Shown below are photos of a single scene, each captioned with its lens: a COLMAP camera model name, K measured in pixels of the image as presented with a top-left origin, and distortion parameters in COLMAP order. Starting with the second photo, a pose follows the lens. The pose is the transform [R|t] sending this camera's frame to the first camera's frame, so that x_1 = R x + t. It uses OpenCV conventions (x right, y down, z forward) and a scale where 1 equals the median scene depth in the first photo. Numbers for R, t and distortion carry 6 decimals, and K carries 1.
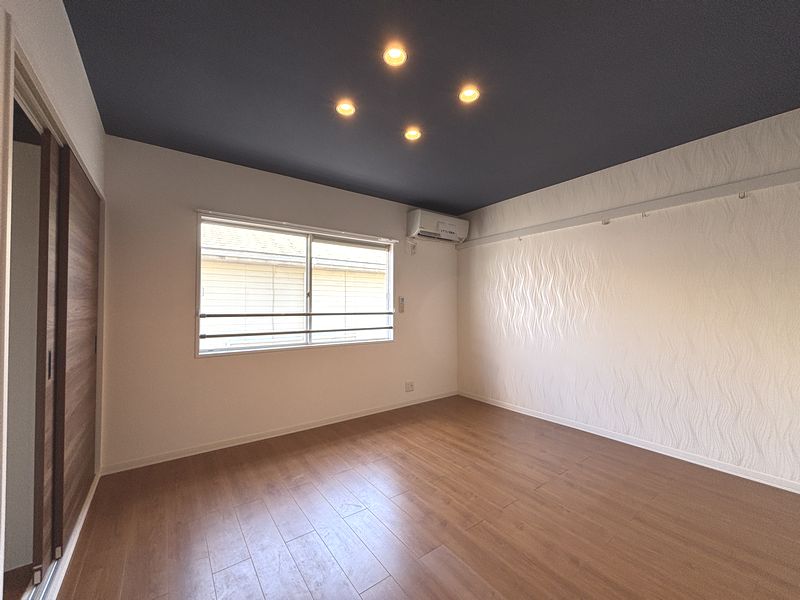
lens RADIAL K [[323.2, 0, 401.0], [0, 323.2, 300.1], [0, 0, 1]] dist [0.003216, -0.002166]
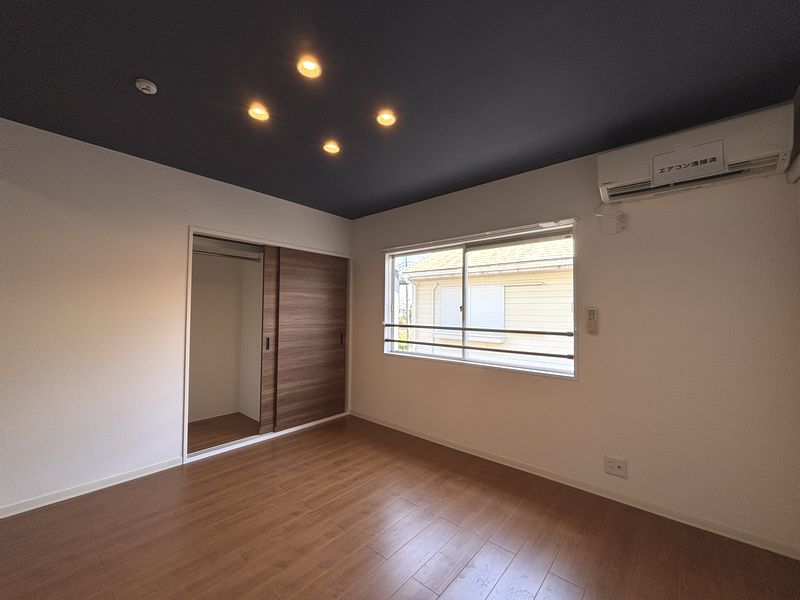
lens RADIAL K [[323.2, 0, 397.2], [0, 323.2, 301.8], [0, 0, 1]] dist [0.003216, -0.002166]
pose [[0.213712, -0.030877, -0.976409, 0.597727], [0.012813, 0.999503, -0.028803, -0.010050], [0.976813, -0.006356, 0.214002, 0.604665]]
